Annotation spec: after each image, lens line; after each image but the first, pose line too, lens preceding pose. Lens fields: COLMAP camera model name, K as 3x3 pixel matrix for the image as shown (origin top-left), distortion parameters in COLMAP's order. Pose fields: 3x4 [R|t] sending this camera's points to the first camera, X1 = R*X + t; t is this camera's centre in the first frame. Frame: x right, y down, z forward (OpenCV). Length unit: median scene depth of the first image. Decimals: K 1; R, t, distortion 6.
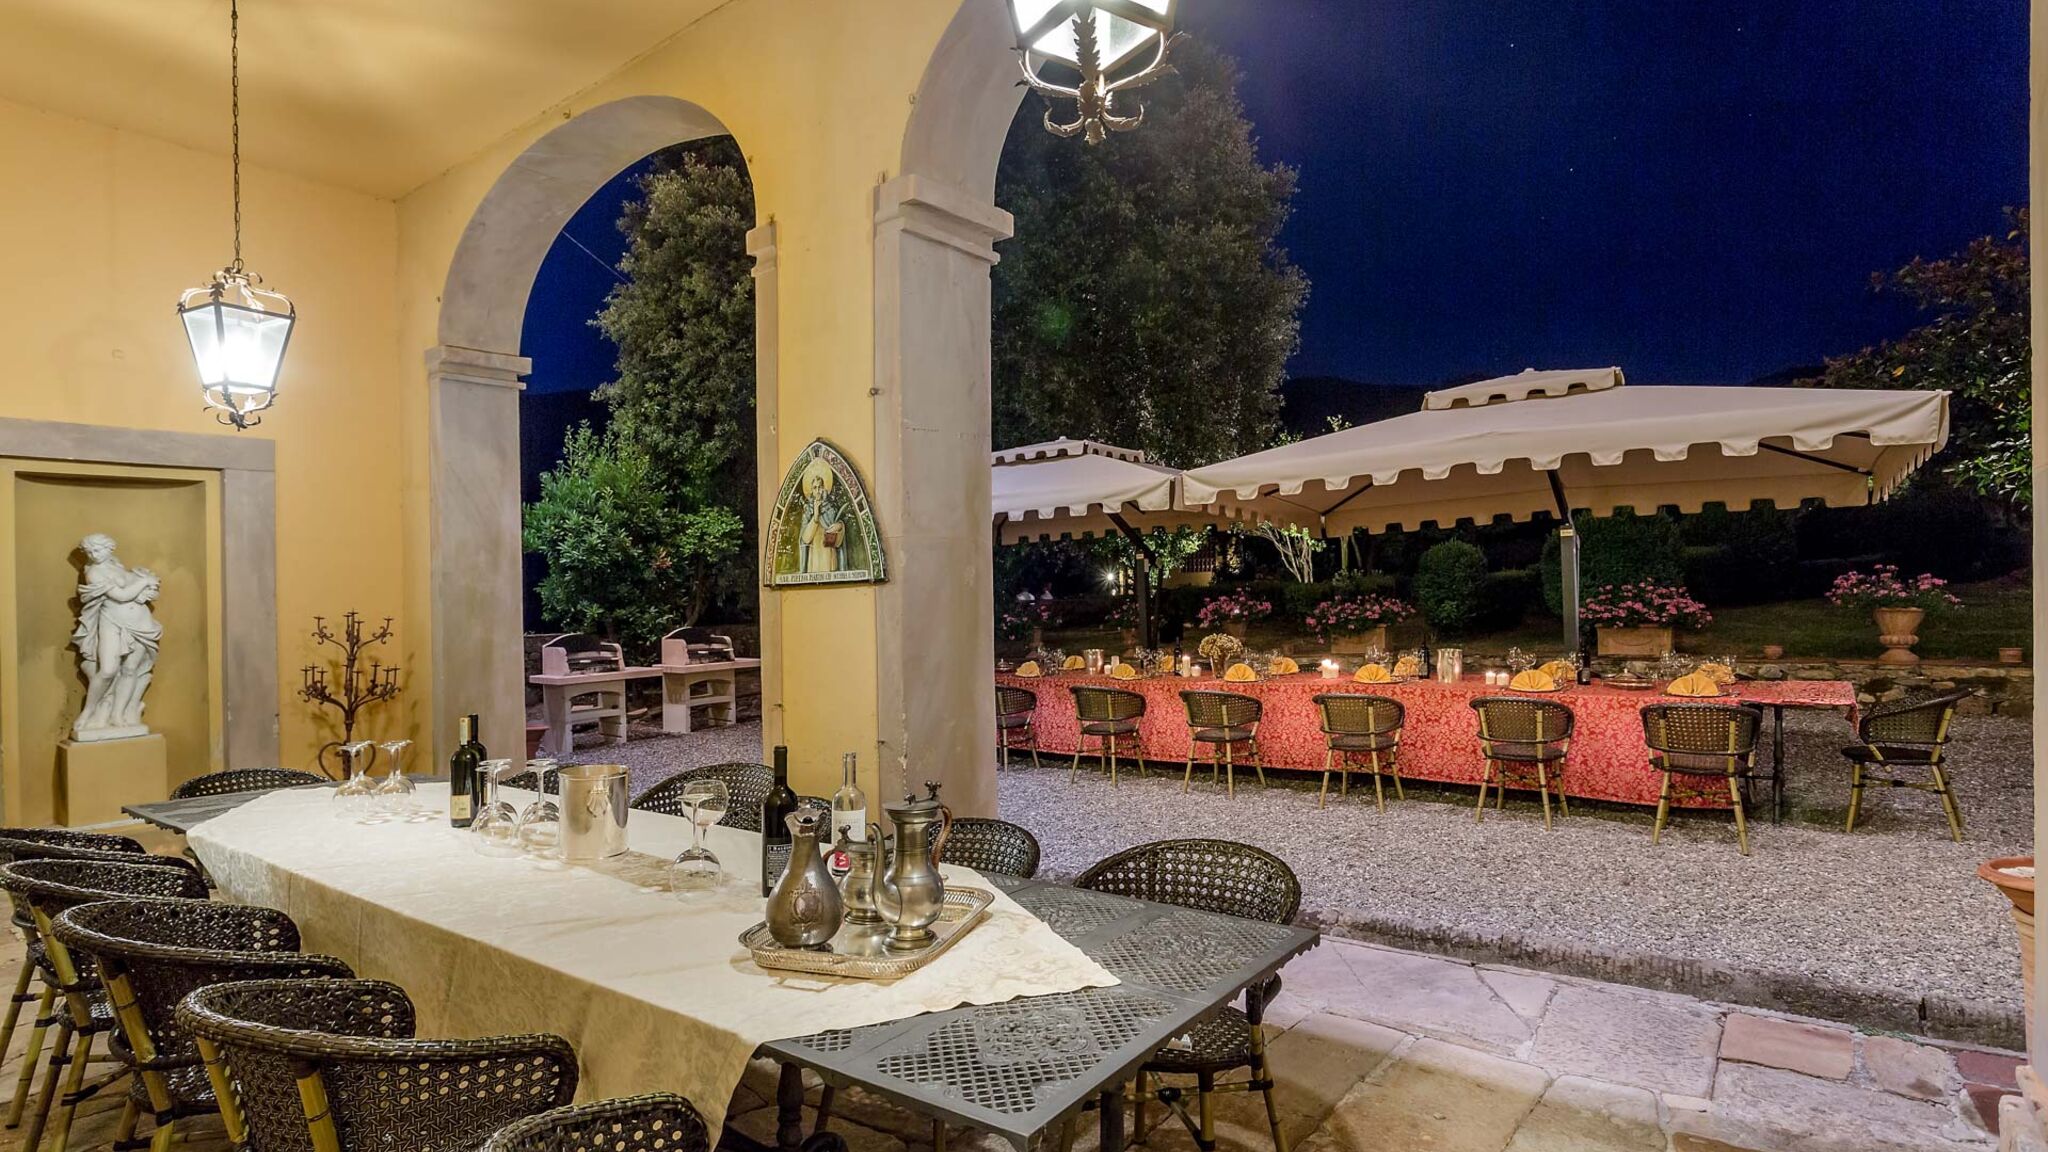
lens RADIAL K [[1002.5, 0, 1045.9], [0, 1002.5, 588.1], [0, 0, 1]] dist [-0.021349, 0.012326]
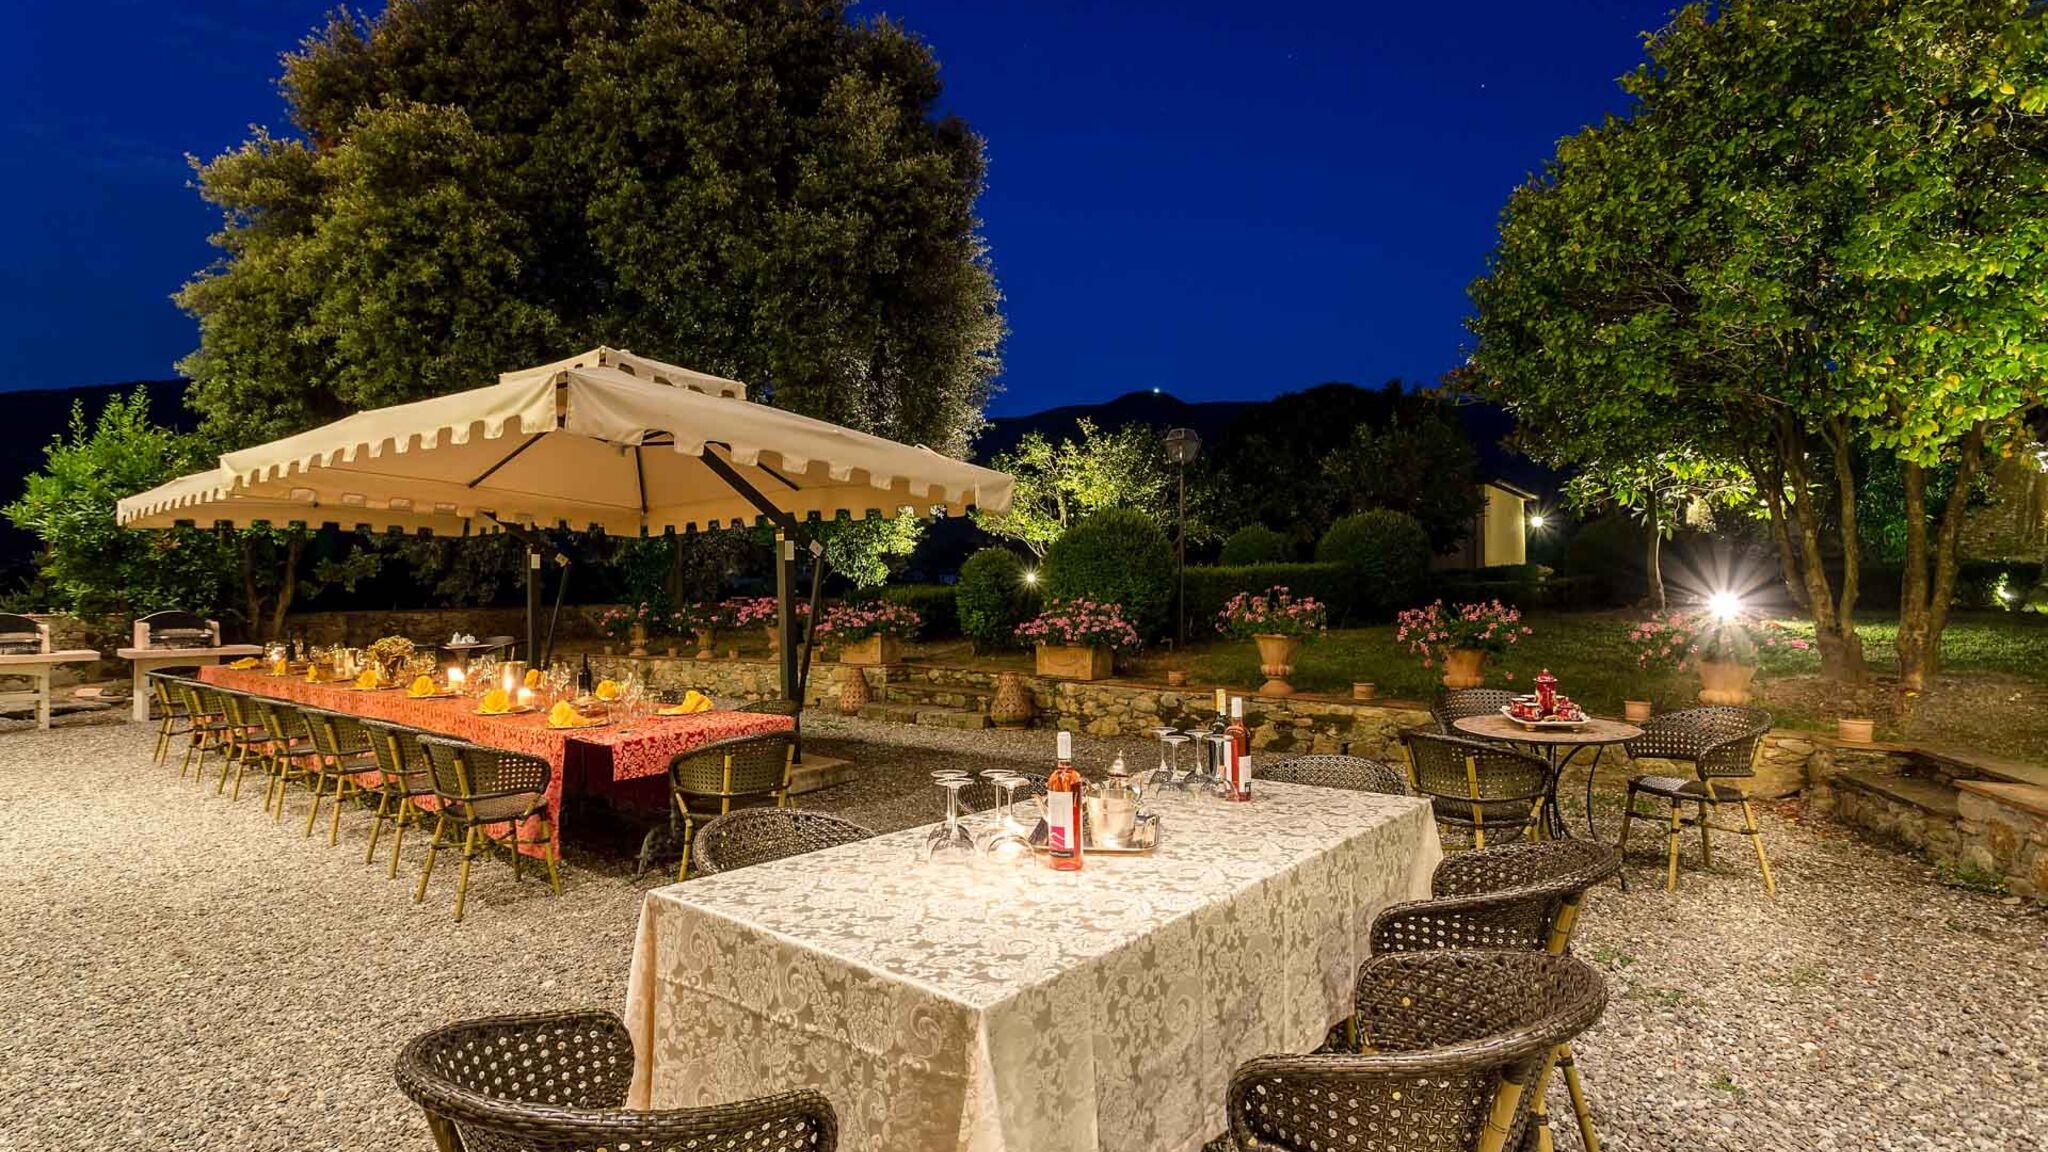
lens RADIAL K [[1002.5, 0, 1025.1], [0, 1002.5, 573.9], [0, 0, 1]] dist [-0.021349, 0.012326]
pose [[0.999311, 0.033969, -0.014979, 0.631400], [-0.034085, 0.999390, -0.007566, -0.022894], [0.014713, 0.008072, 0.999859, 0.061670]]
